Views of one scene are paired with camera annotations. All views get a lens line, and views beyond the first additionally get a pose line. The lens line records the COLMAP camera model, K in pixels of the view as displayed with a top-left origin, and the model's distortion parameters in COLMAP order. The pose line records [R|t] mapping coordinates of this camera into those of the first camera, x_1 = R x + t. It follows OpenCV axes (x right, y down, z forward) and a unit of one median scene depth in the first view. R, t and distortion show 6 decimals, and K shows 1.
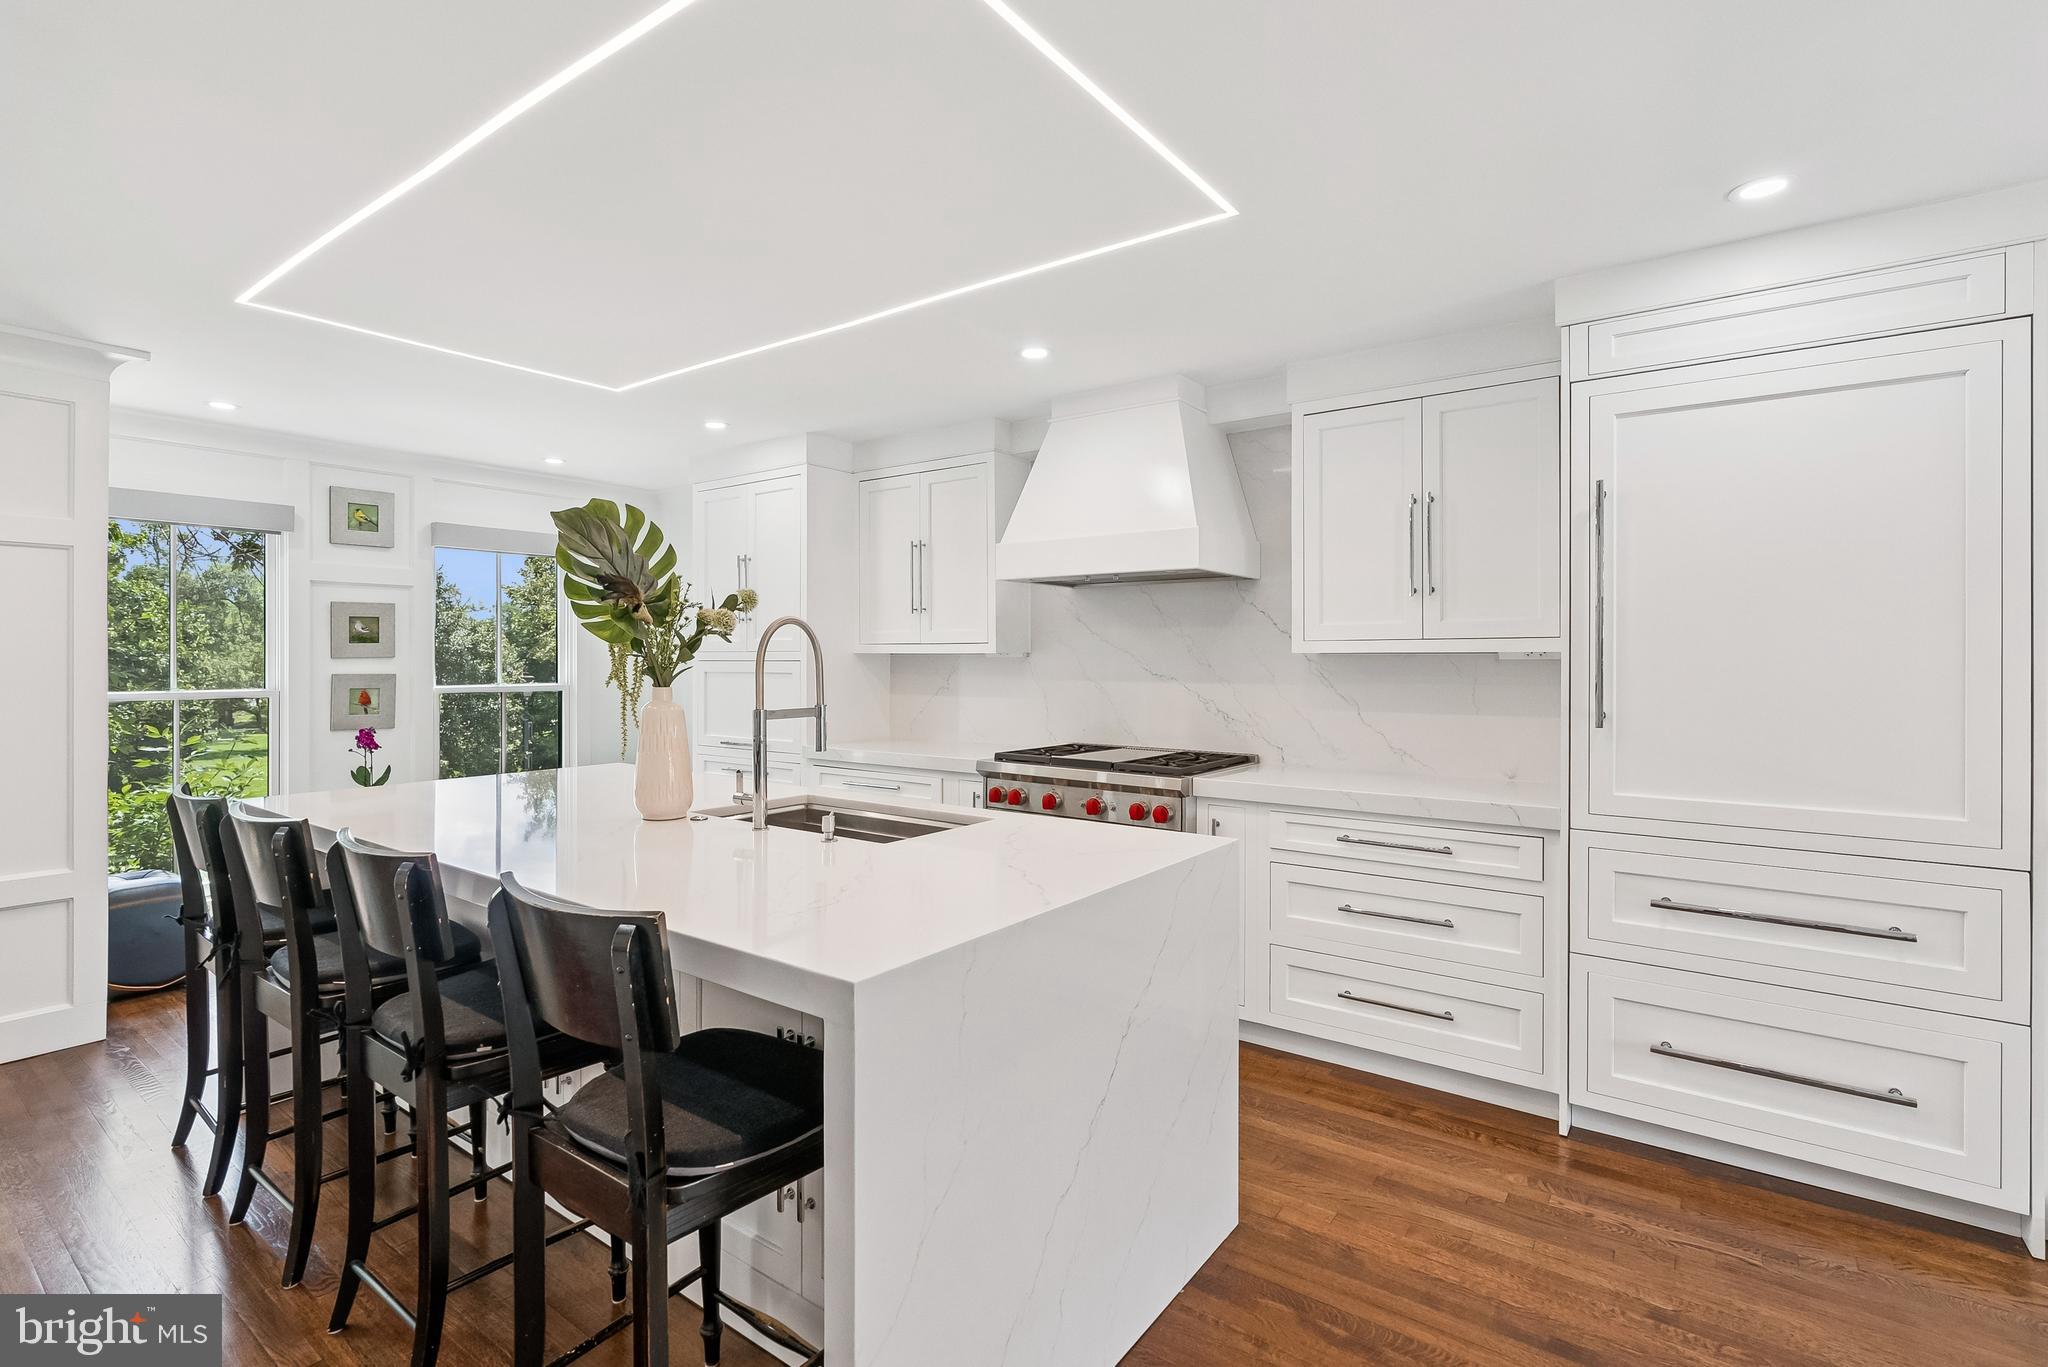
lens RADIAL K [[959.9, 0, 1015.7], [0, 959.9, 674.0], [0, 0, 1]] dist [0.000301, 0.000643]
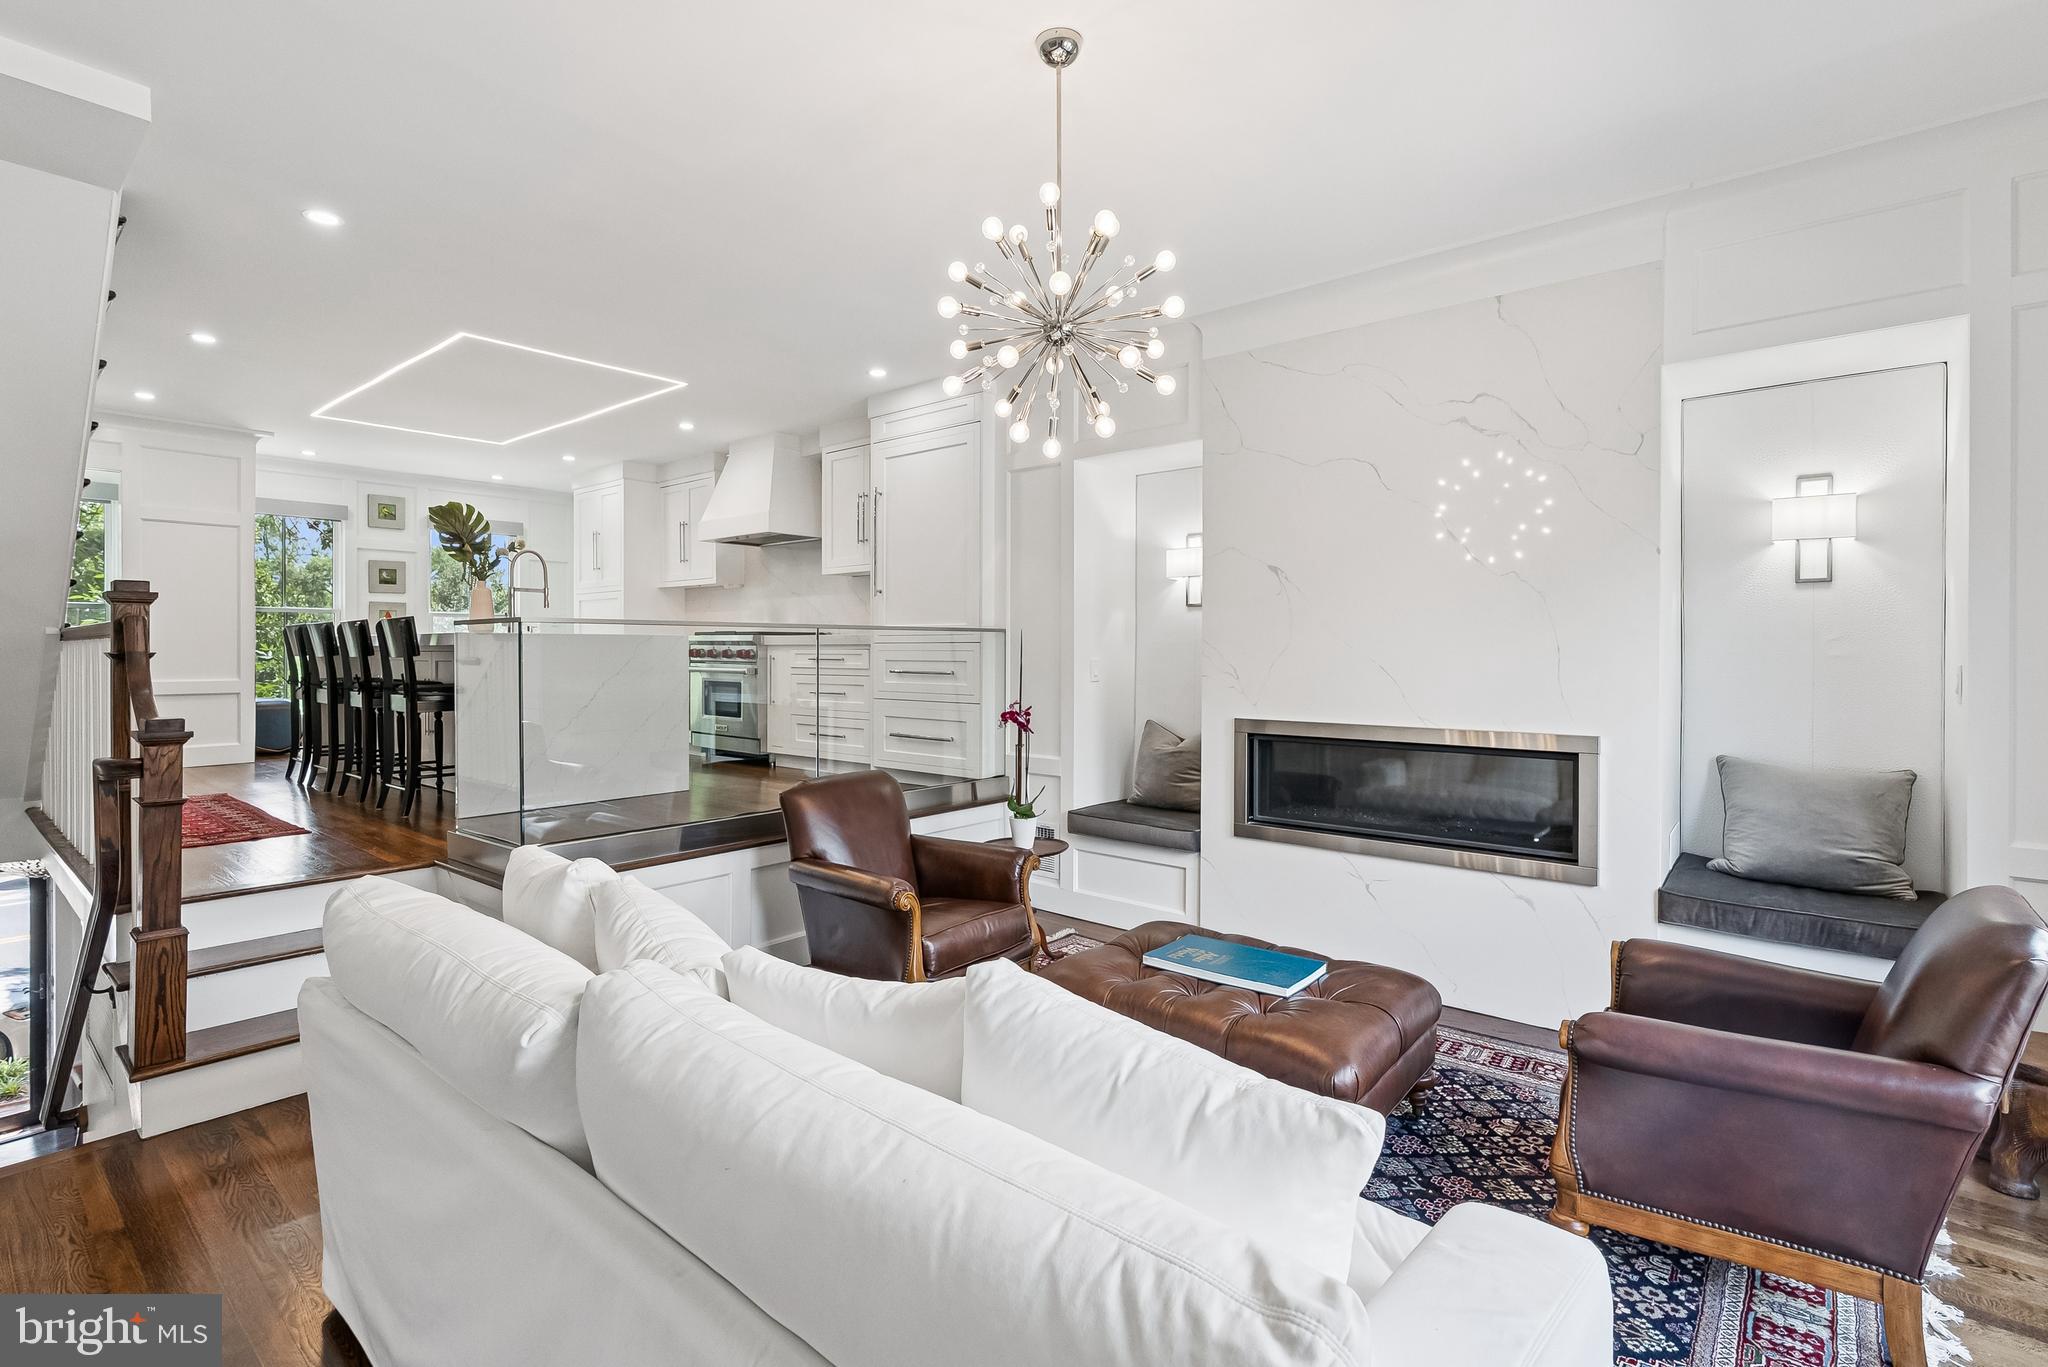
lens RADIAL K [[990.0, 0, 1026.7], [0, 990.0, 665.8], [0, 0, 1]] dist [-0.000024, -0.000035]
pose [[0.997249, -0.000379, -0.074123, 0.905539], [0.000141, 0.999995, -0.003212, 0.180790], [0.074124, 0.003193, 0.997244, -1.044767]]
